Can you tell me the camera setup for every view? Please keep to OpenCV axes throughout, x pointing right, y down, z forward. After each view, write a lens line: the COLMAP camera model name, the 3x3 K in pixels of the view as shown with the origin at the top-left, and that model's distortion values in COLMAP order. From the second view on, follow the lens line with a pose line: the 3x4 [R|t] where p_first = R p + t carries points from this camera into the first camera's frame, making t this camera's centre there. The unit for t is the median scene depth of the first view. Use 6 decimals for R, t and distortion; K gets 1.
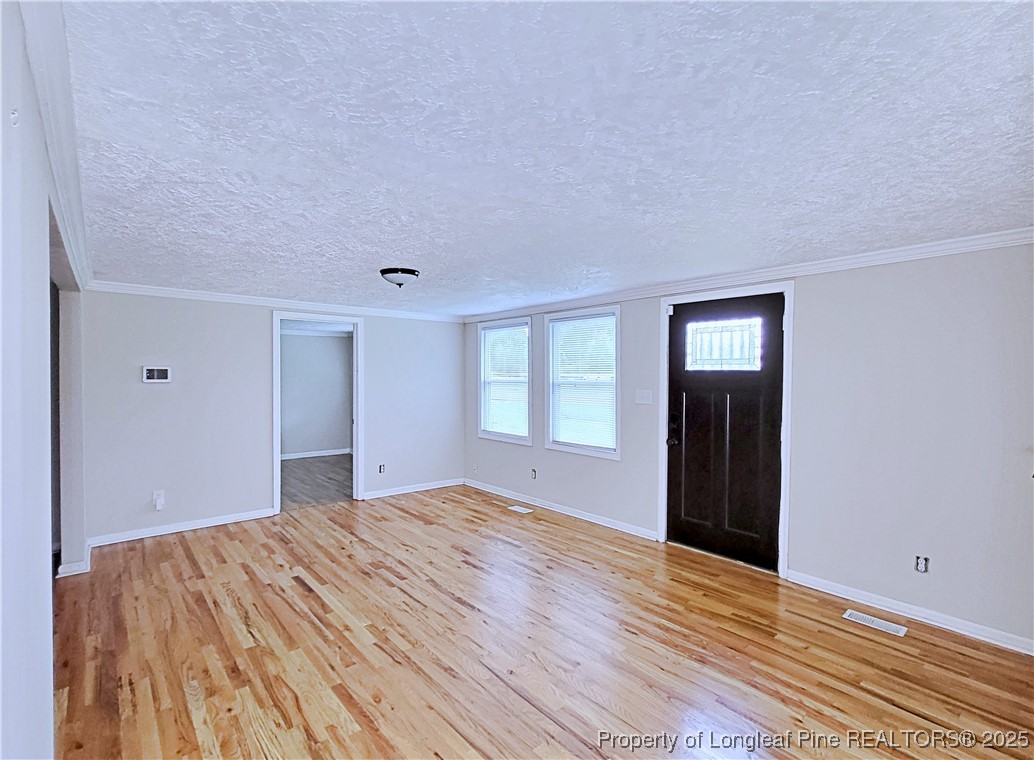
lens RADIAL K [[502.1, 0, 513.5], [0, 502.1, 379.0], [0, 0, 1]] dist [0.001904, 0.000341]
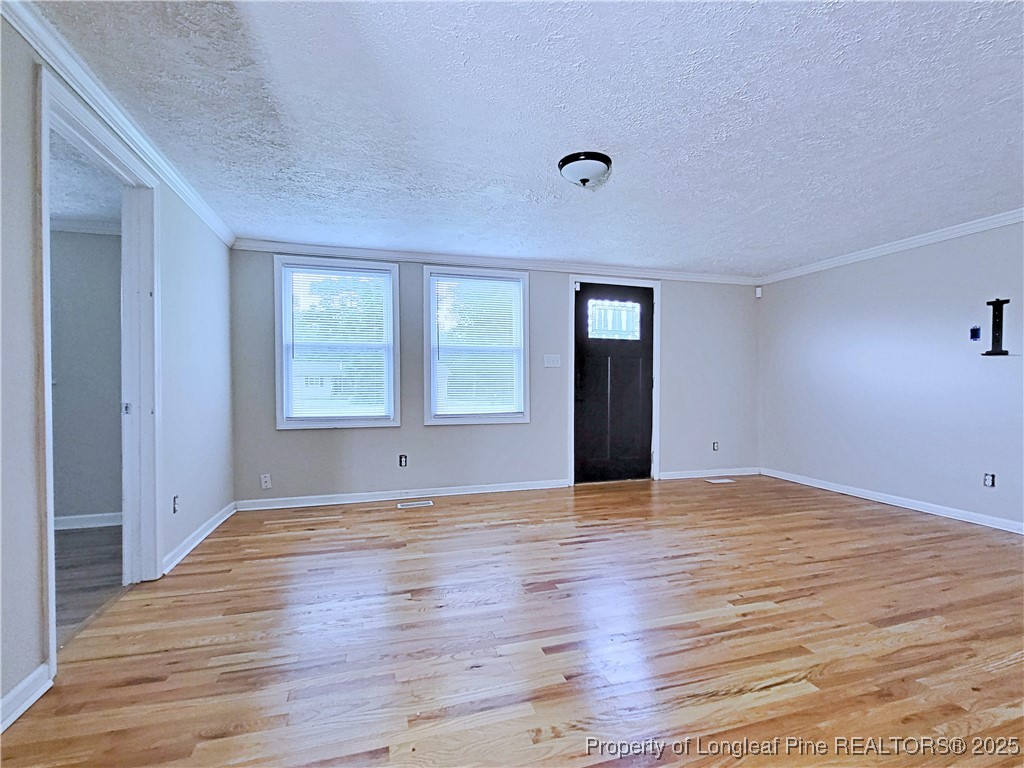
lens RADIAL K [[481.6, 0, 513.7], [0, 481.6, 381.5], [0, 0, 1]] dist [0.001345, -0.000890]
pose [[0.375549, 0.004279, 0.926793, -0.794499], [0.013787, 0.999853, -0.010203, 0.096467], [-0.926700, 0.016610, 0.375435, 0.718497]]
